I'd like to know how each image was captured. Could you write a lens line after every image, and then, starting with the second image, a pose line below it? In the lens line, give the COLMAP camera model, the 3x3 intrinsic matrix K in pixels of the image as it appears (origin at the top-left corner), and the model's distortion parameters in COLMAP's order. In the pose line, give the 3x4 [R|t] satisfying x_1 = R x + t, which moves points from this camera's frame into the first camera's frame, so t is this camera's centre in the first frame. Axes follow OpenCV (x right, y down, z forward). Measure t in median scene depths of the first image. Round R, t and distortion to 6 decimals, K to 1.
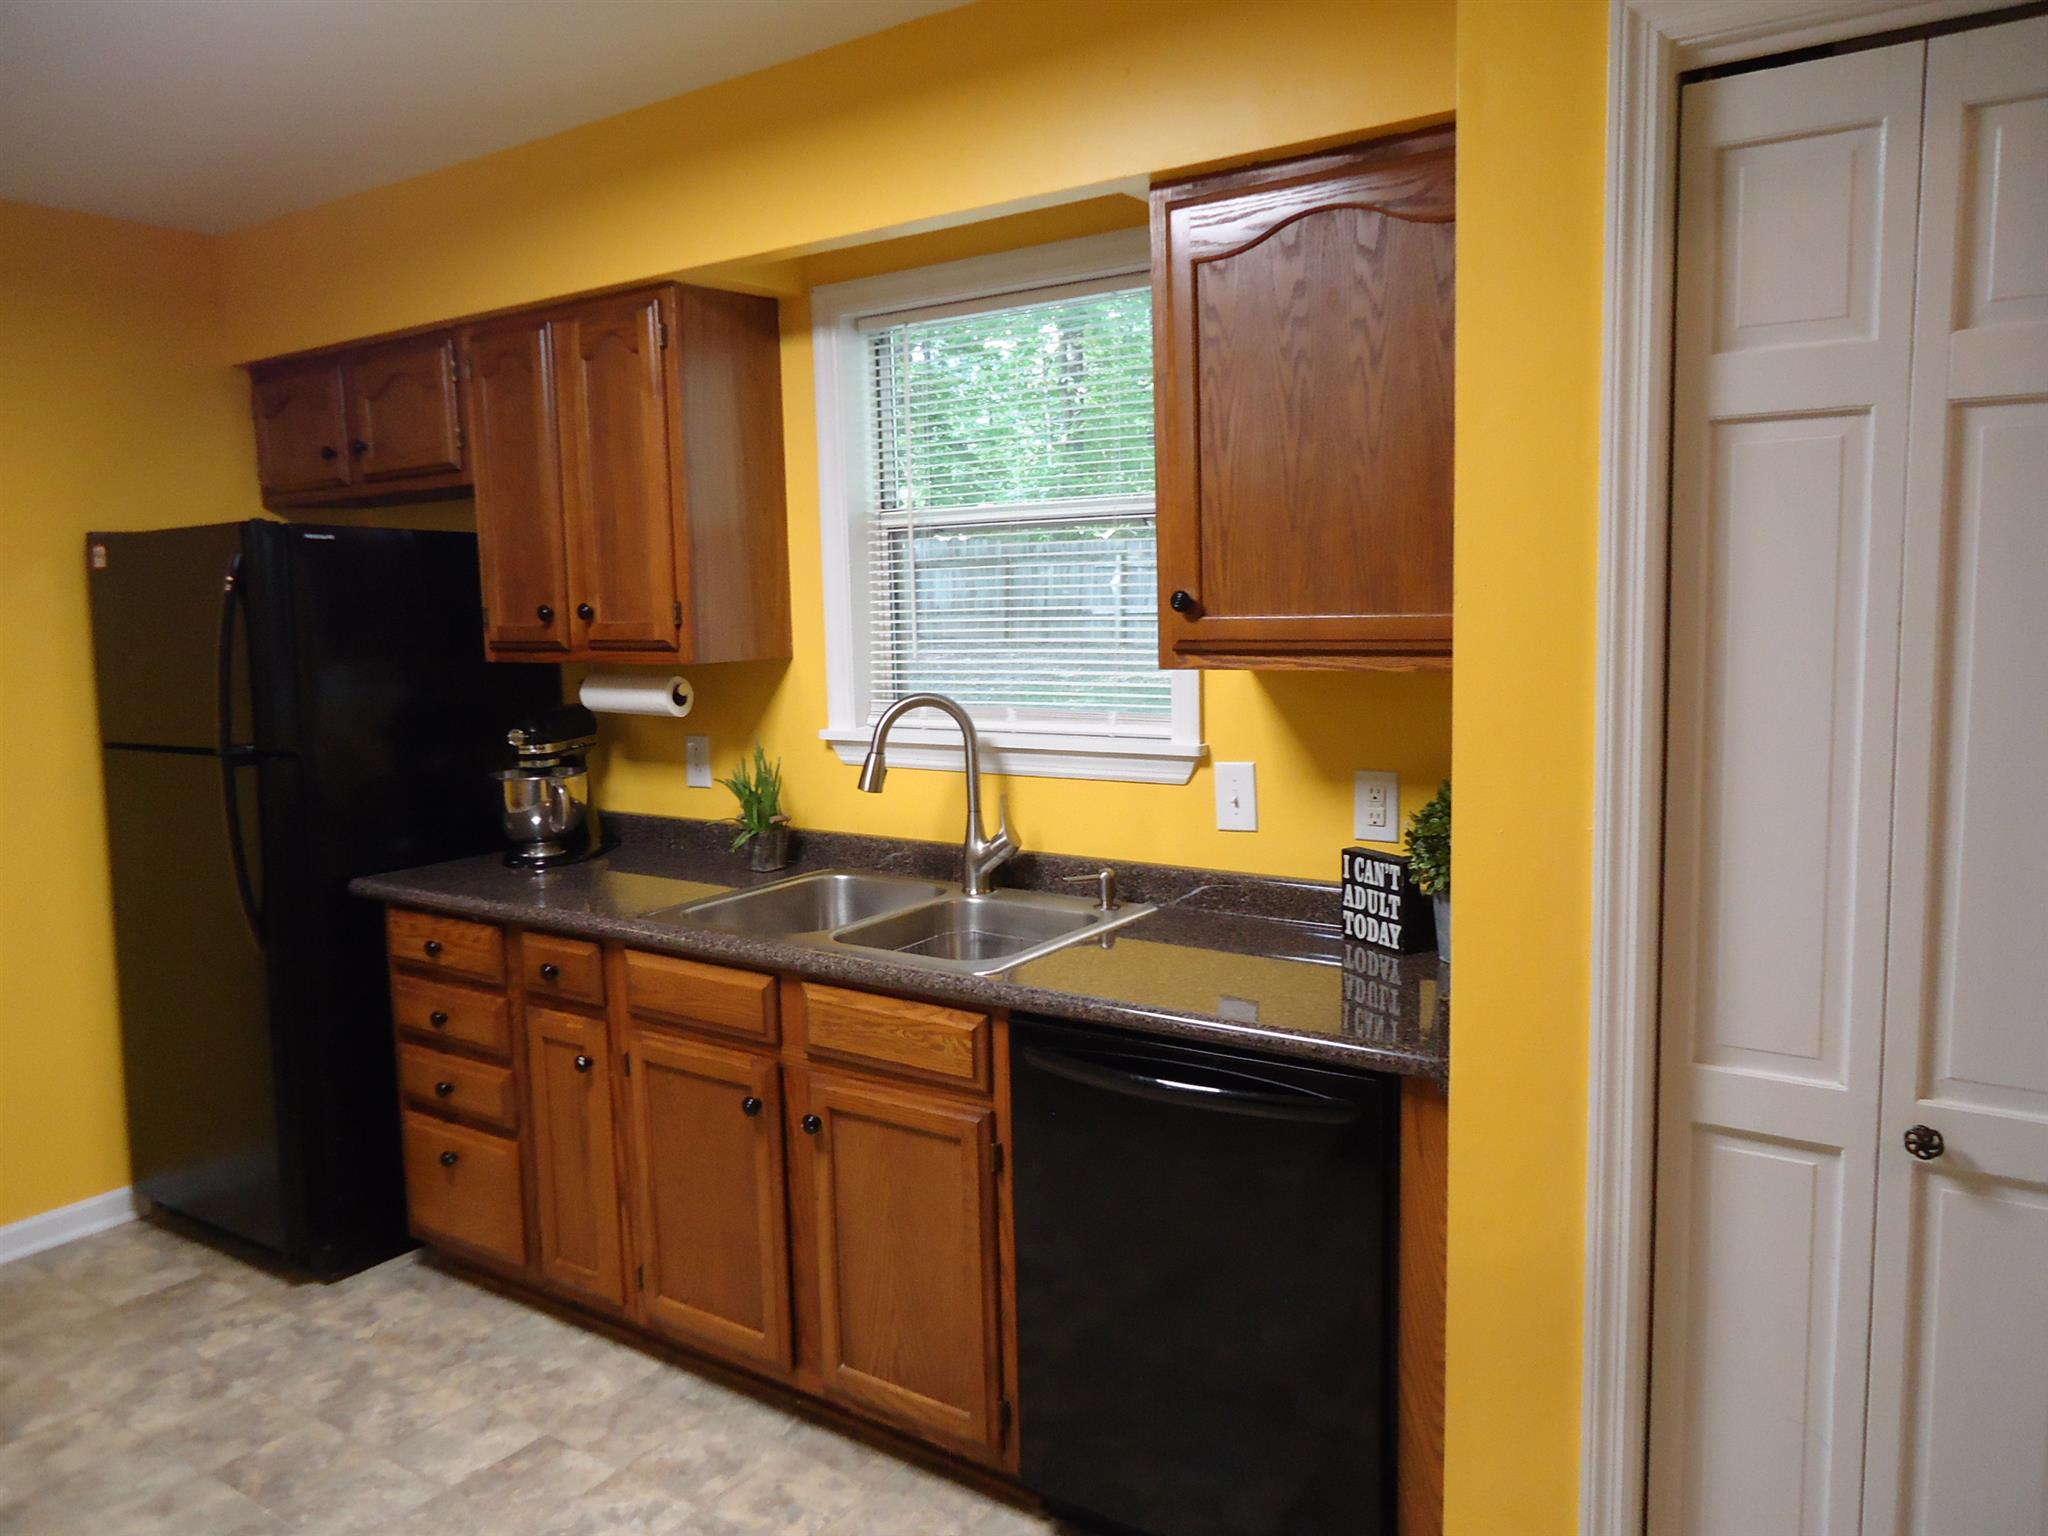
lens RADIAL K [[1513.9, 0, 1024.0], [0, 1513.9, 768.0], [0, 0, 1]] dist [0.012618, -0.003619]
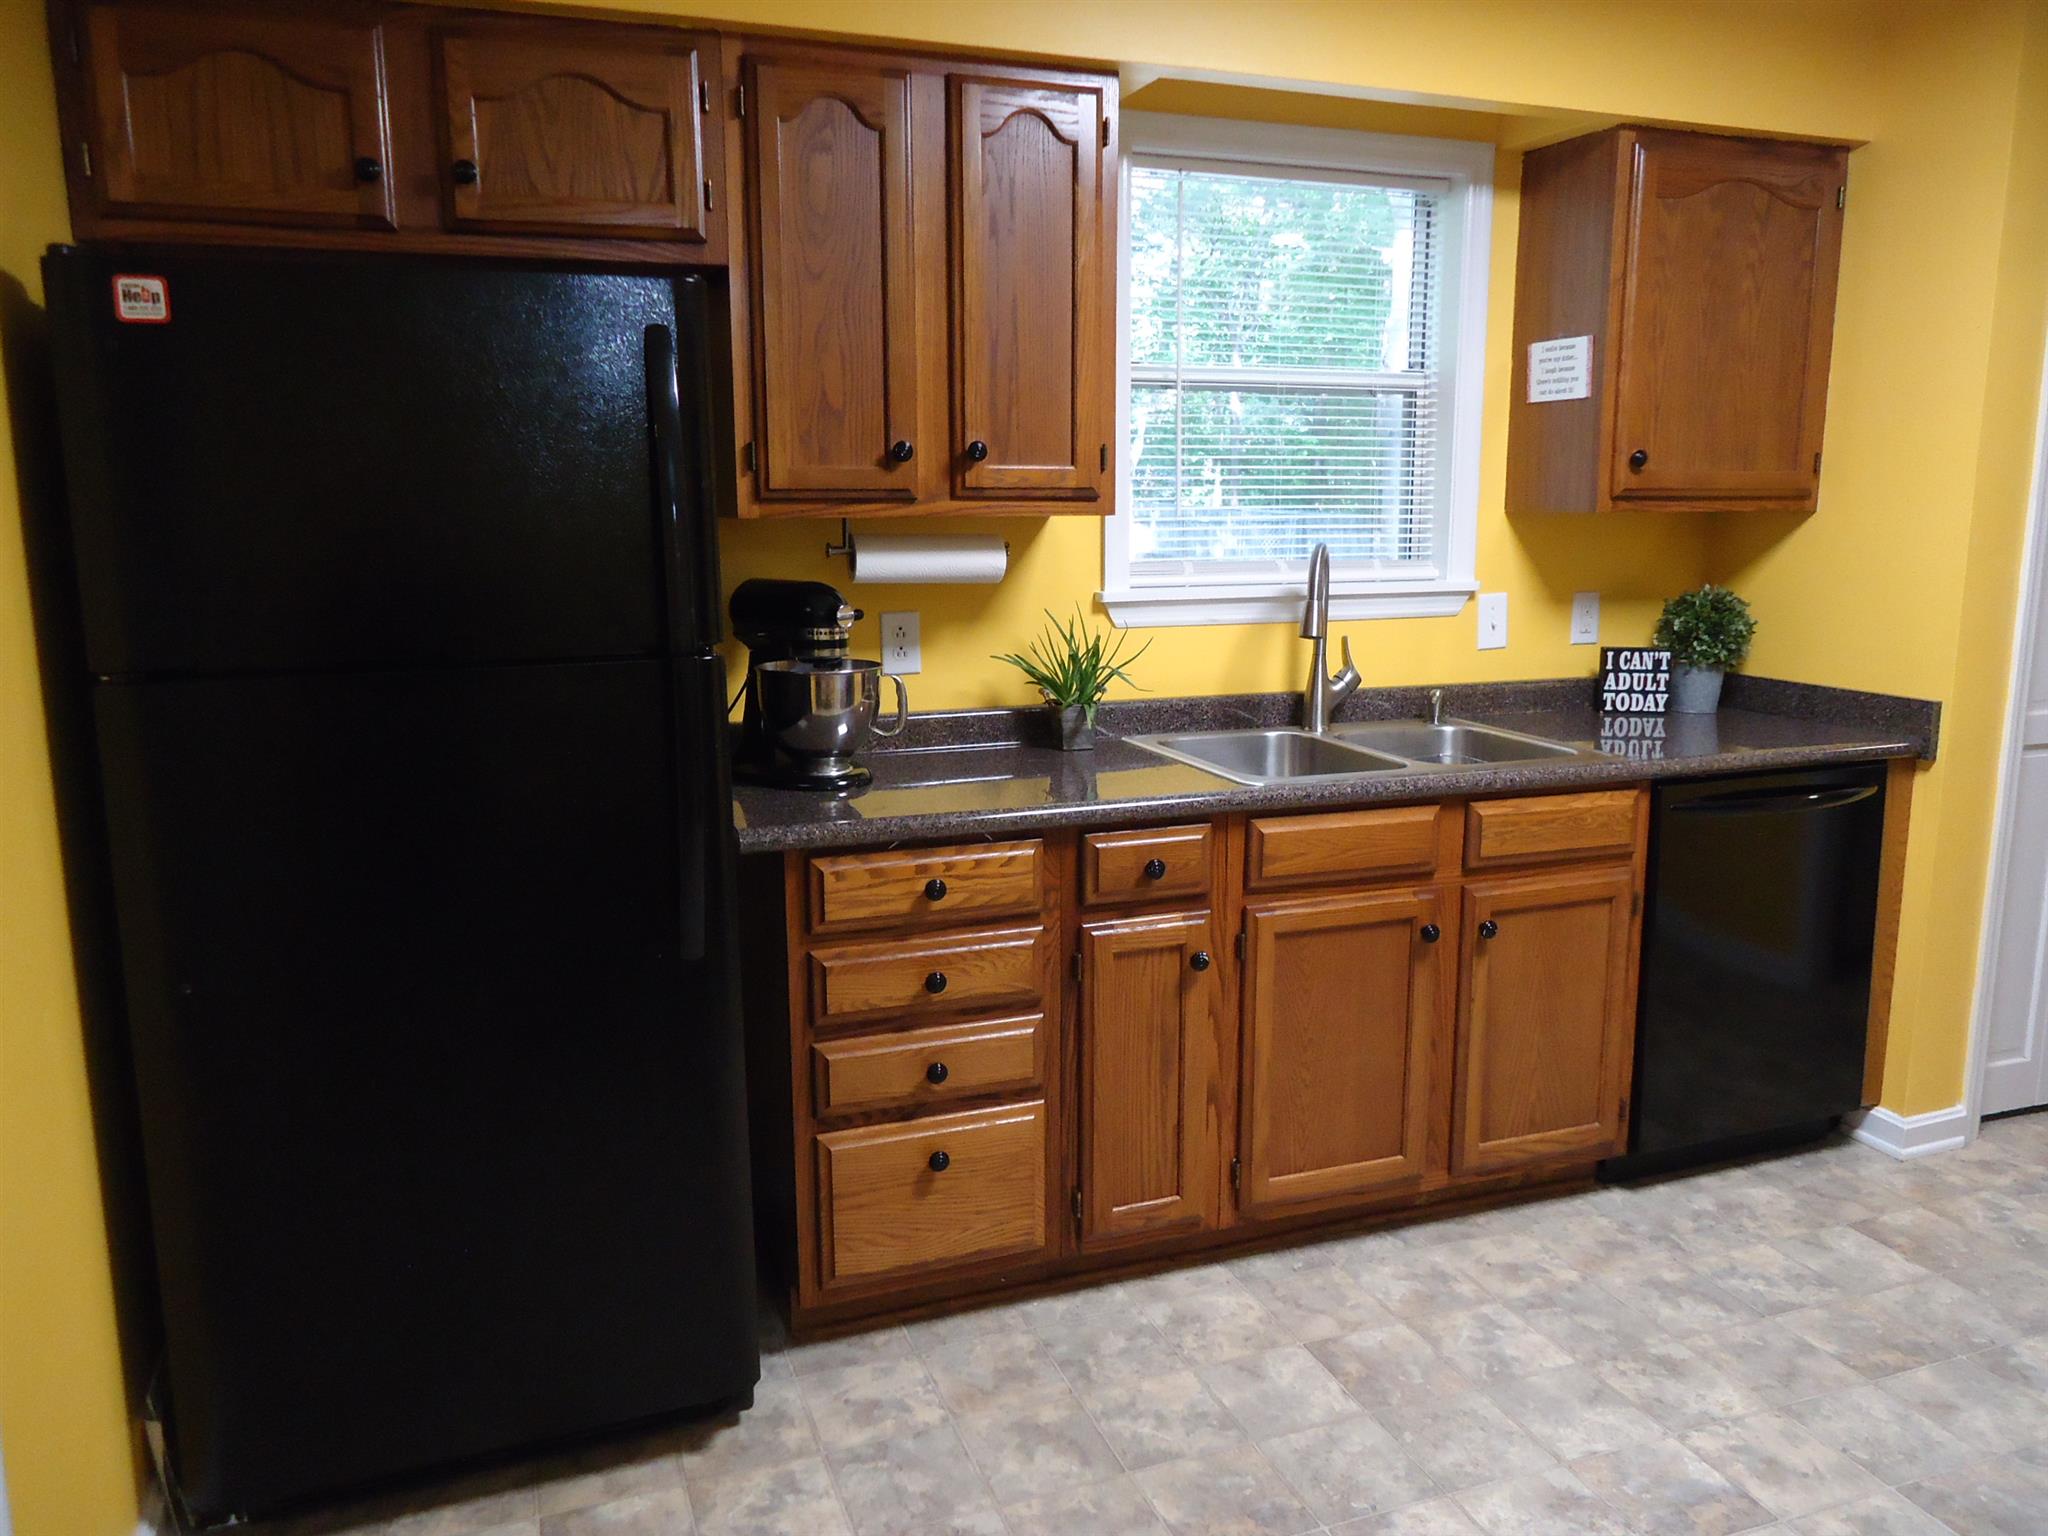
lens RADIAL K [[1513.9, 0, 1024.0], [0, 1513.9, 768.0], [0, 0, 1]] dist [0.012618, -0.003619]
pose [[0.555070, -0.121681, 0.822855, -1.103451], [0.086195, 0.992331, 0.088599, -0.005285], [-0.827326, 0.021747, 0.561301, 0.603637]]
